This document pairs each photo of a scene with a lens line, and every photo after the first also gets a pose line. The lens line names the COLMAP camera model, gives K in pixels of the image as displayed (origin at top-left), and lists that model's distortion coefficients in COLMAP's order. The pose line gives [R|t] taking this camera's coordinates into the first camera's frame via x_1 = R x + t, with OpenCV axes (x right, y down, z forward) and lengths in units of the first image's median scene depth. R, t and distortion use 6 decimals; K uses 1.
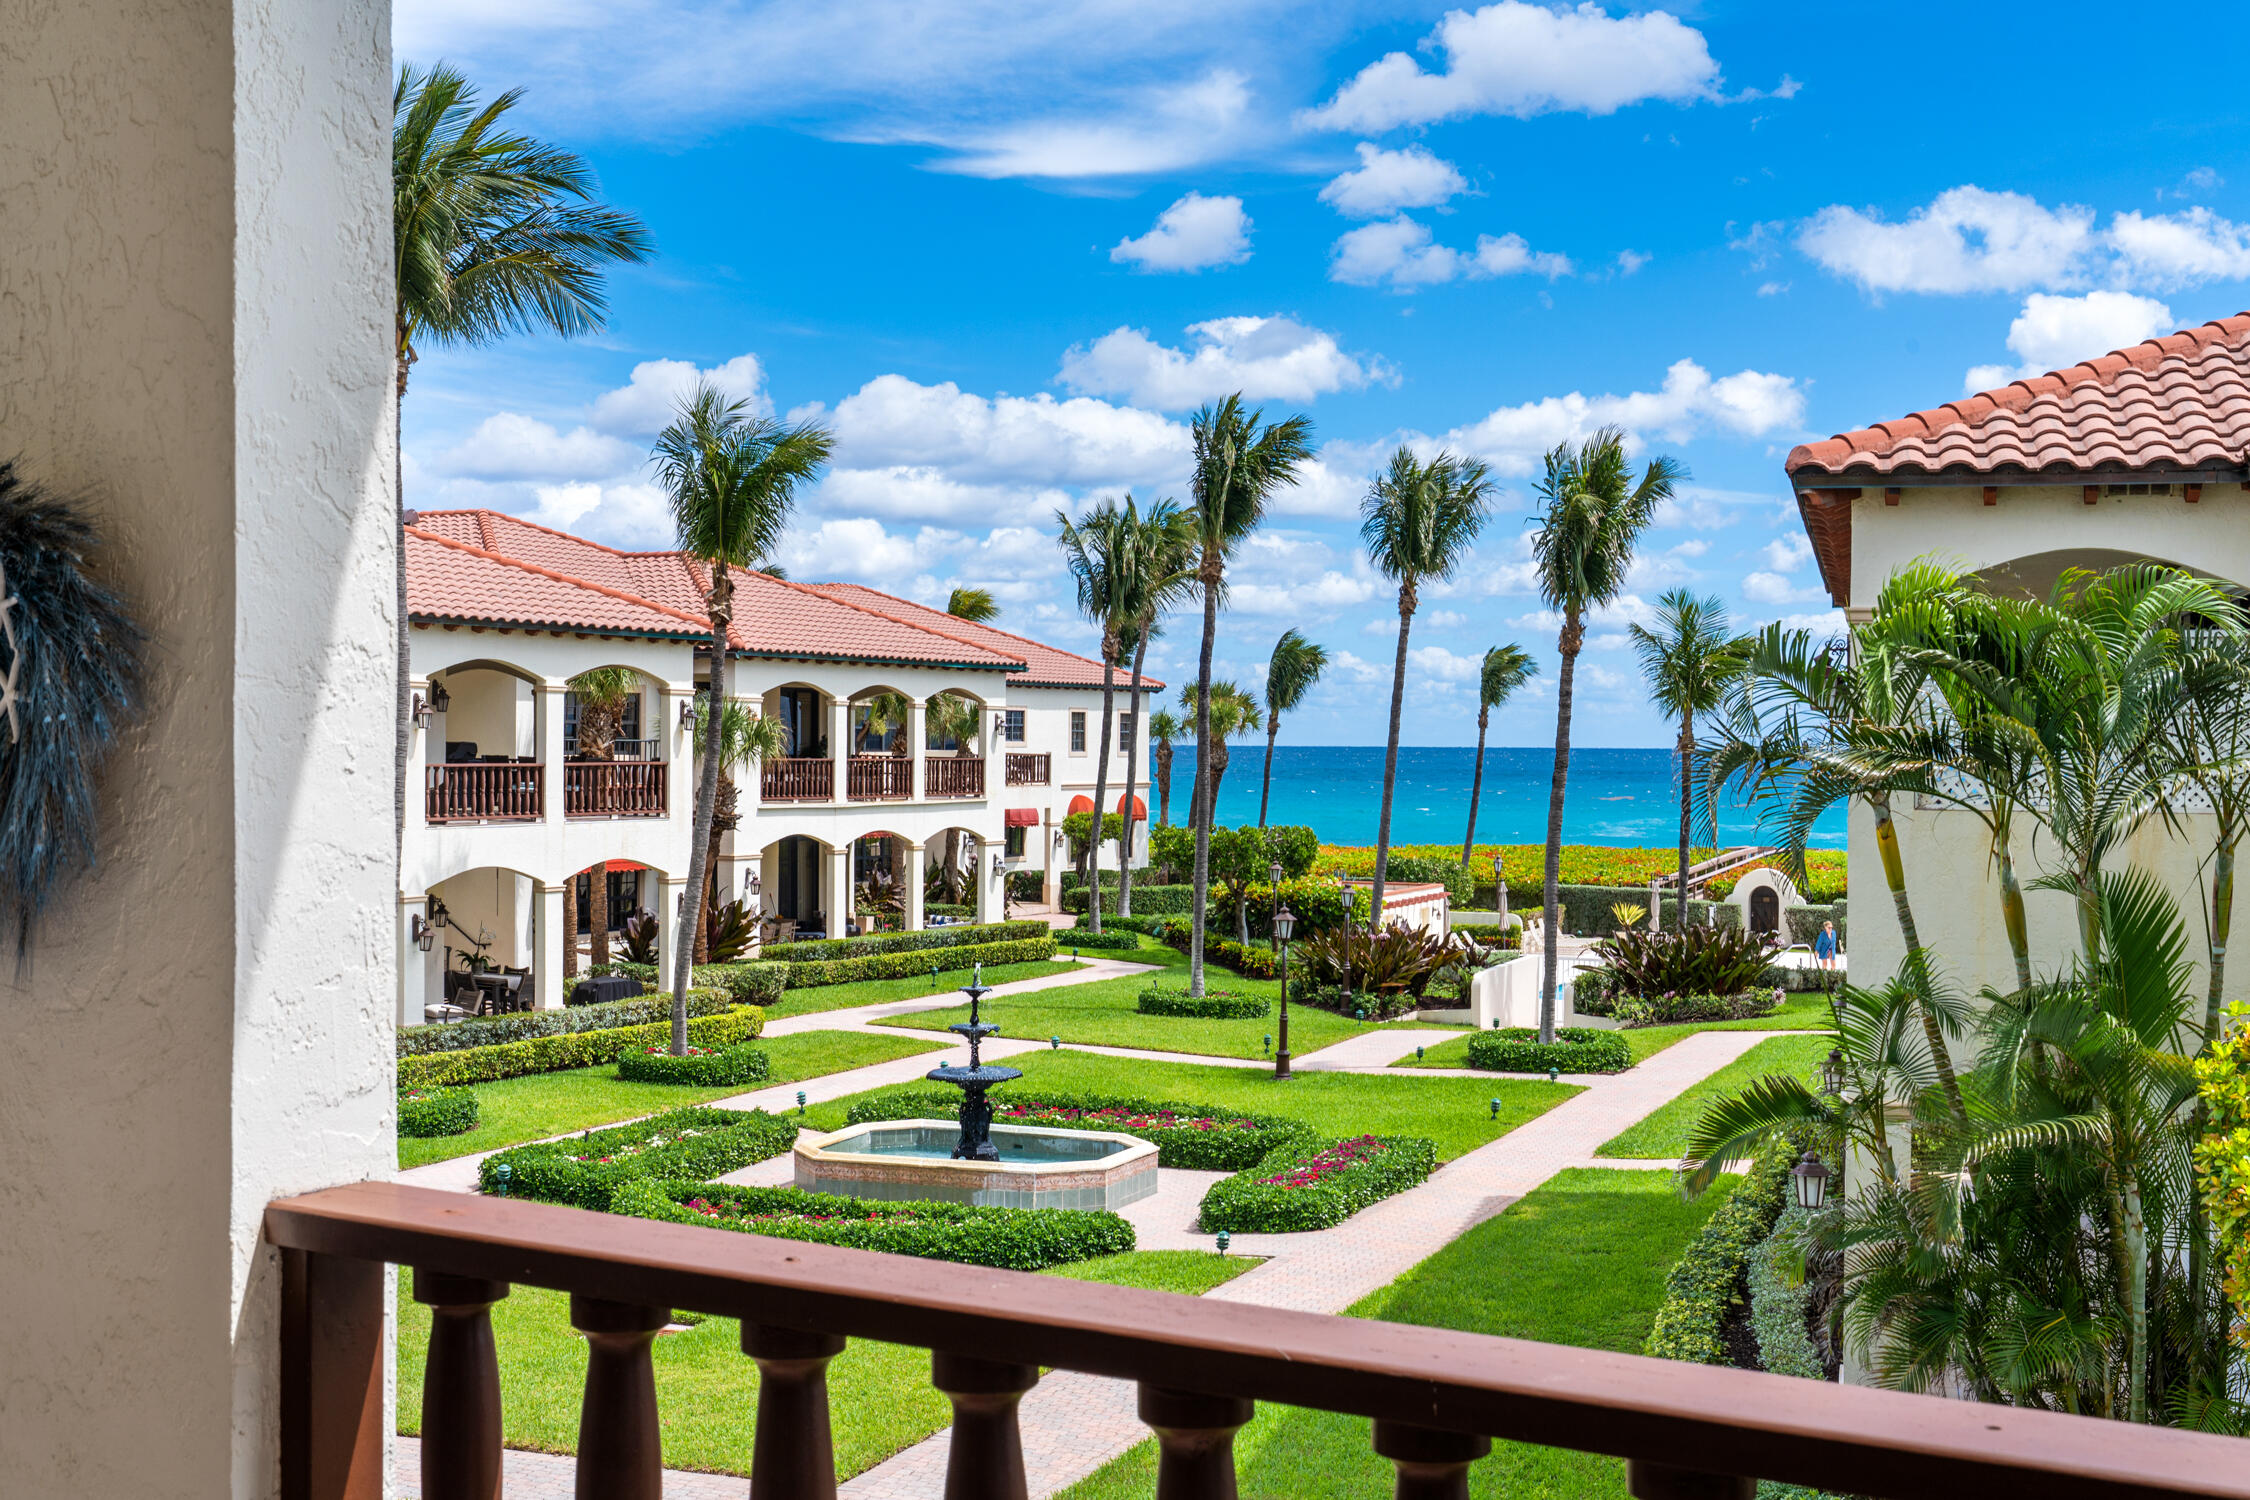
lens RADIAL K [[2654.7, 0, 1125.0], [0, 2654.7, 750.0], [0, 0, 1]] dist [-0.009523, -0.015143]
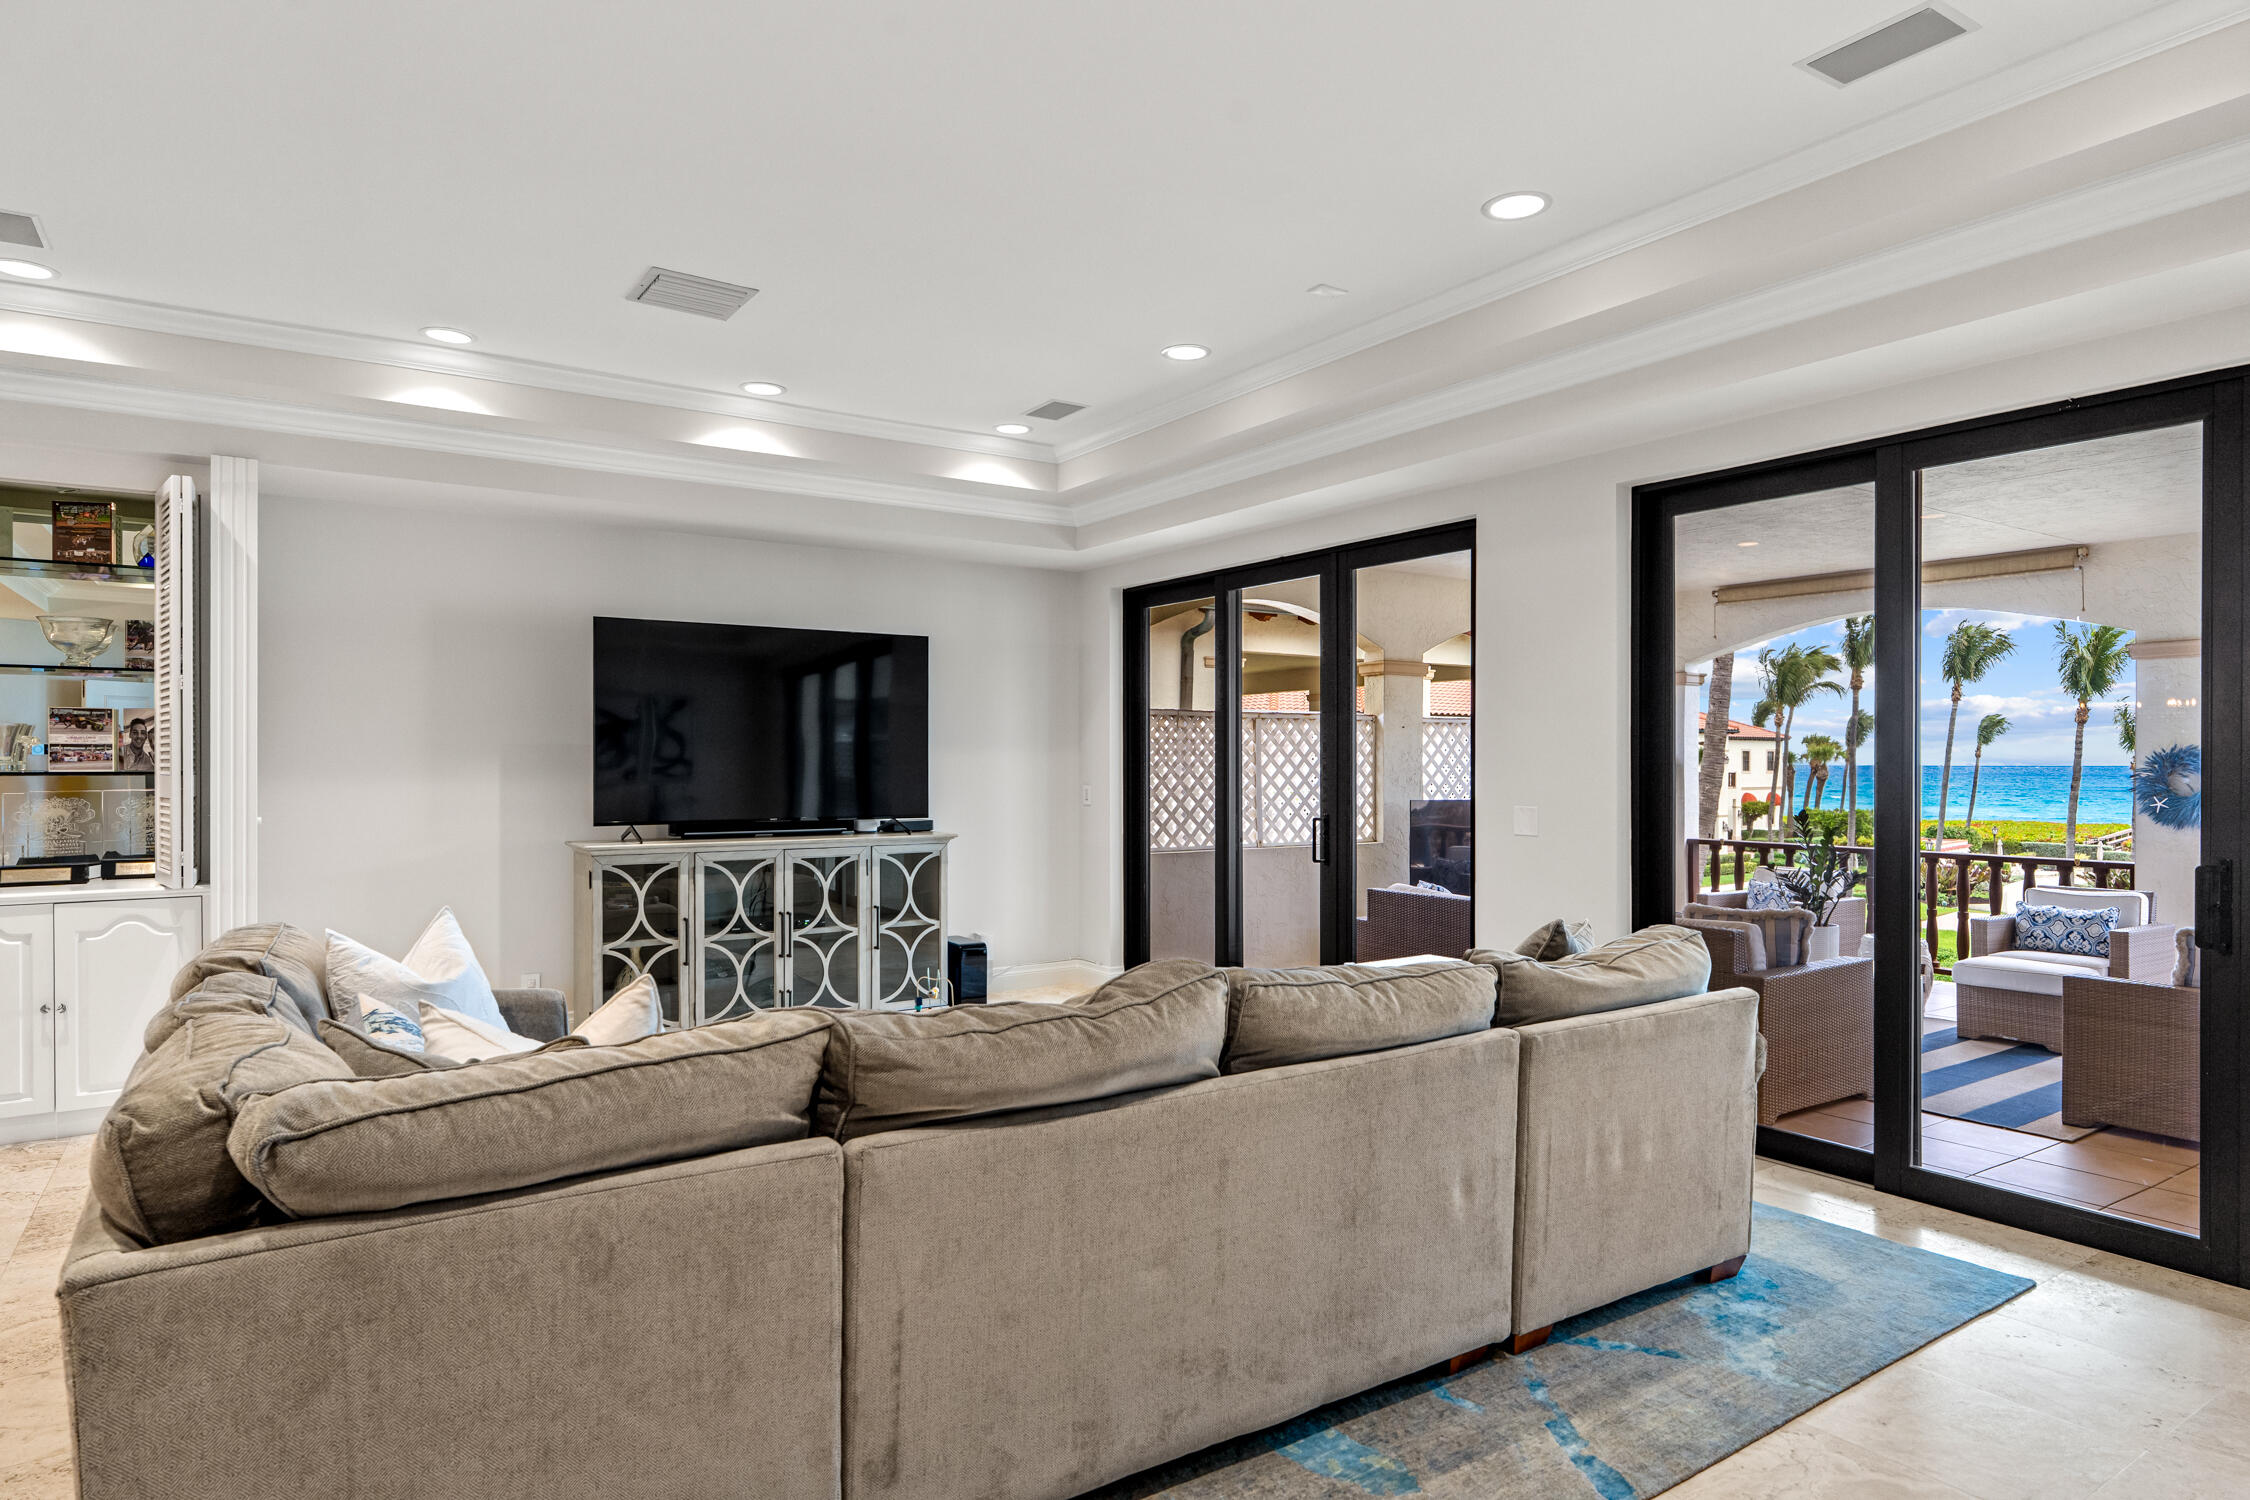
lens RADIAL K [[1274.0, 0, 1125.0], [0, 1274.0, 750.0], [0, 0, 1]] dist [-0.003718, 0.000485]
pose [[0.907604, -0.010244, -0.419703, -0.069061], [0.003996, 0.999868, -0.015762, -0.003045], [0.419809, 0.012628, 0.907525, -0.131331]]
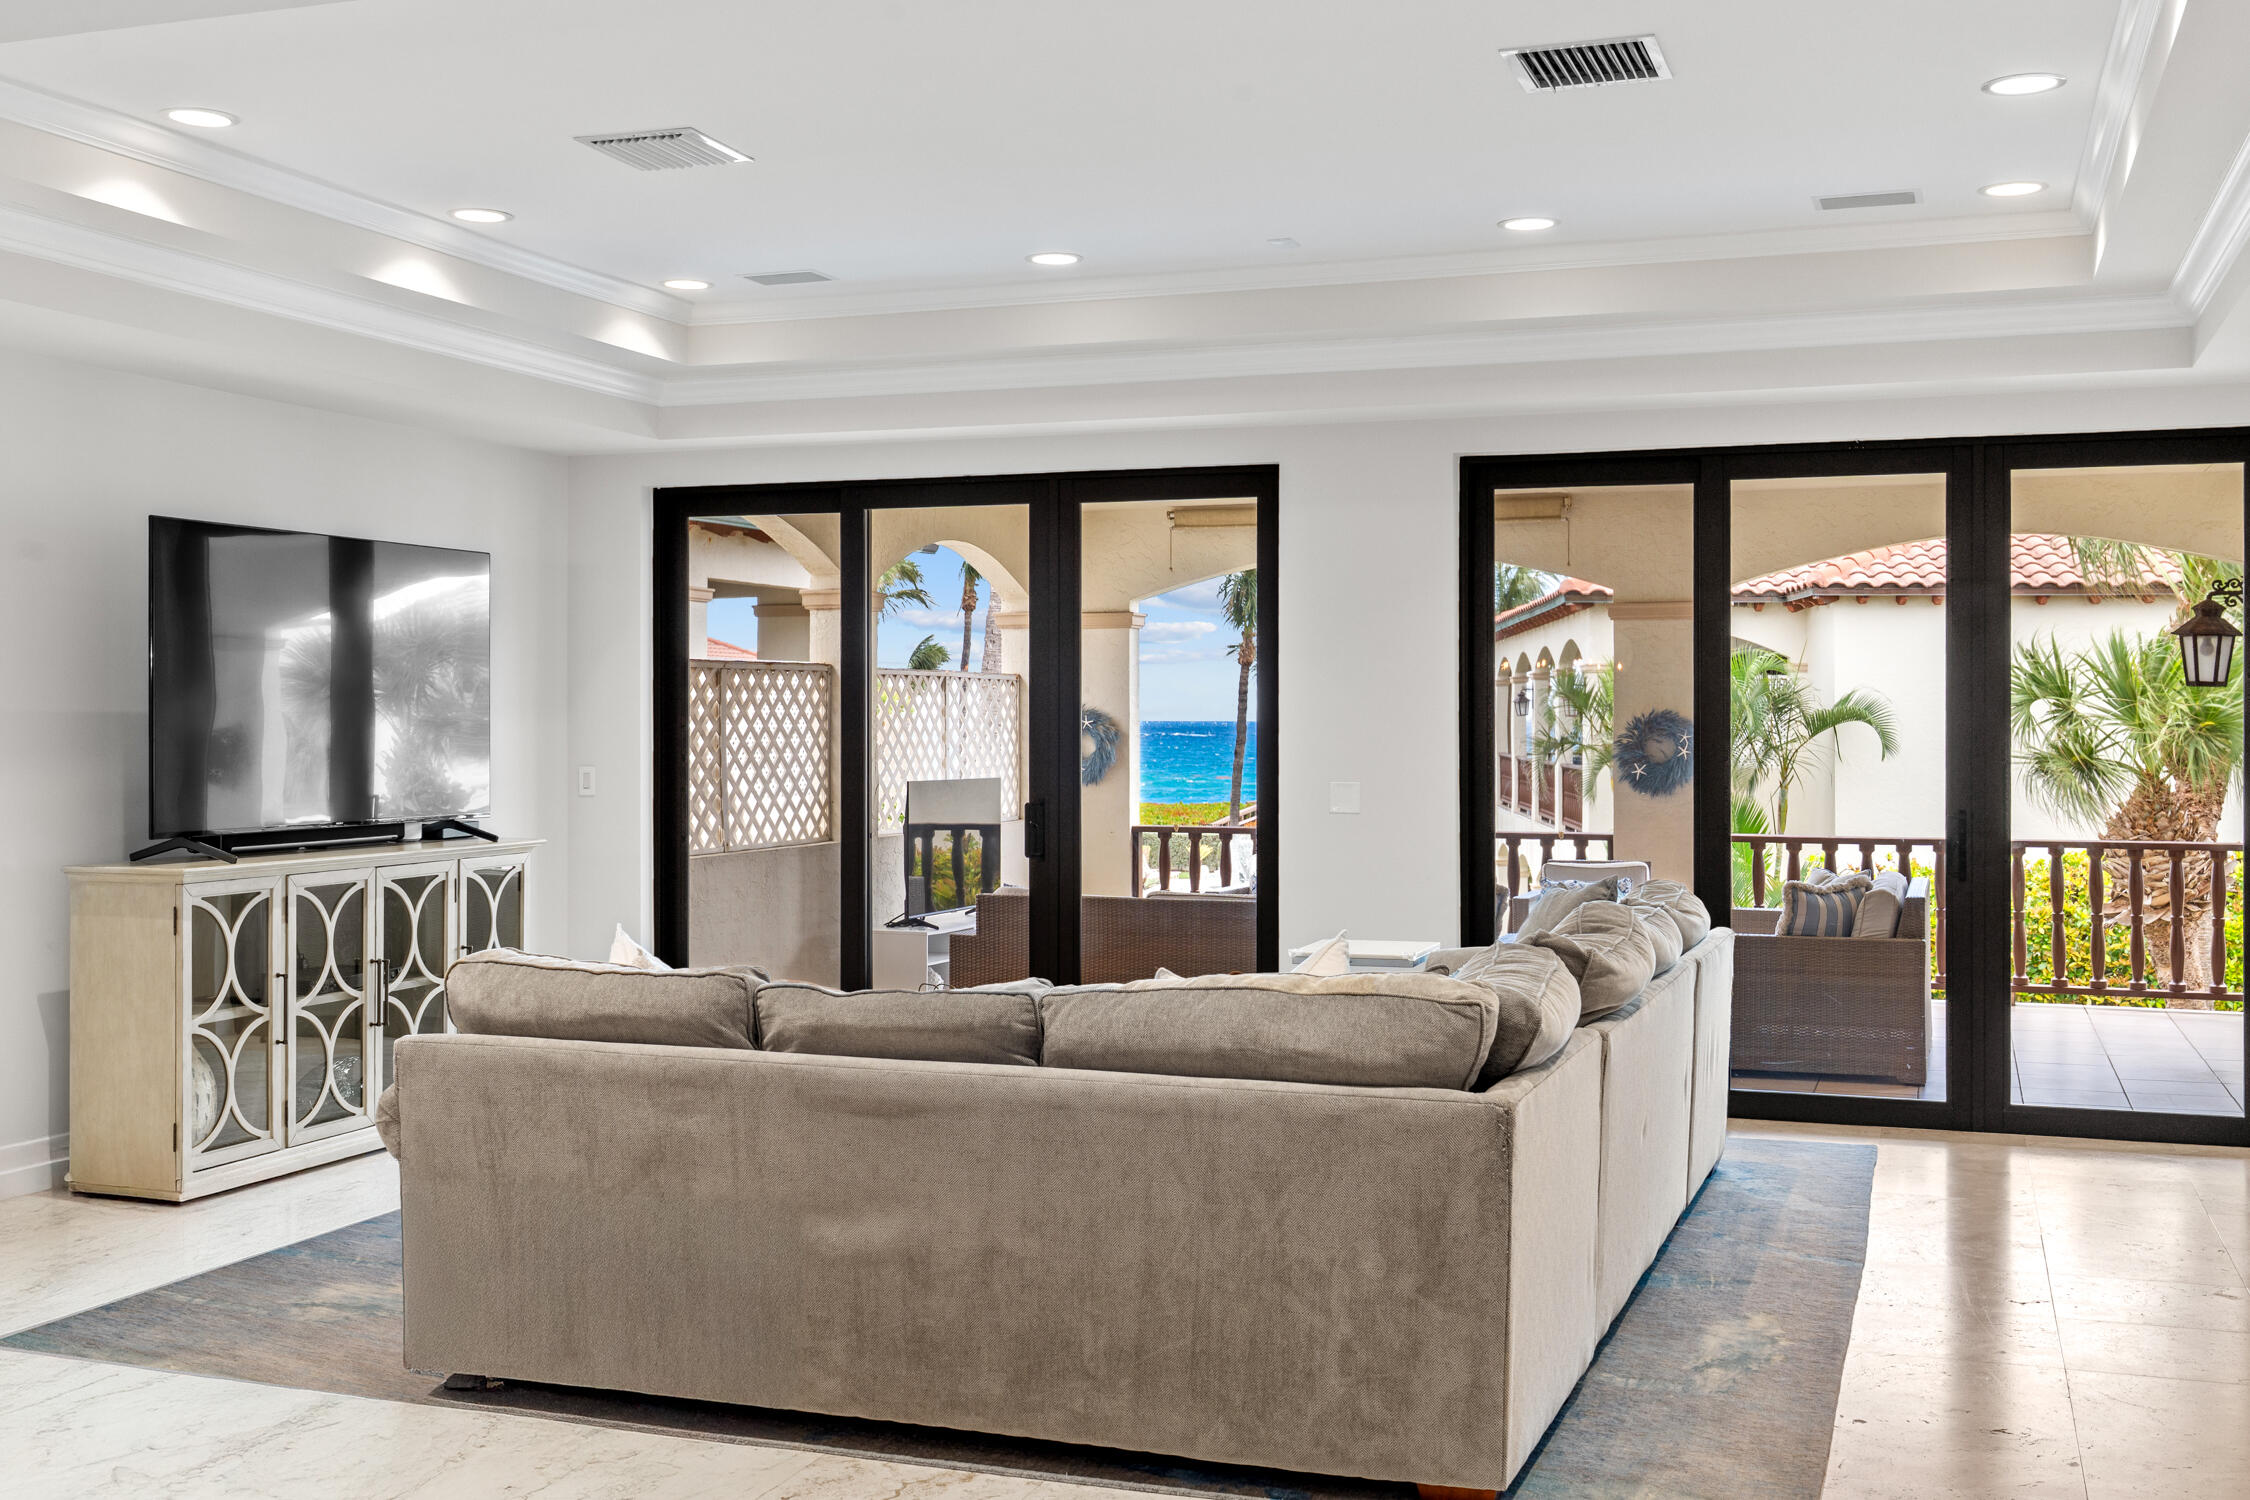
lens RADIAL K [[2308.9, 0, 1125.0], [0, 2308.9, 750.0], [0, 0, 1]] dist [0.010139, 0.006493]
pose [[0.979222, -0.010953, 0.202495, -0.133621], [0.008719, 0.999891, 0.011922, -0.004601], [-0.202603, -0.009908, 0.979211, -0.191848]]
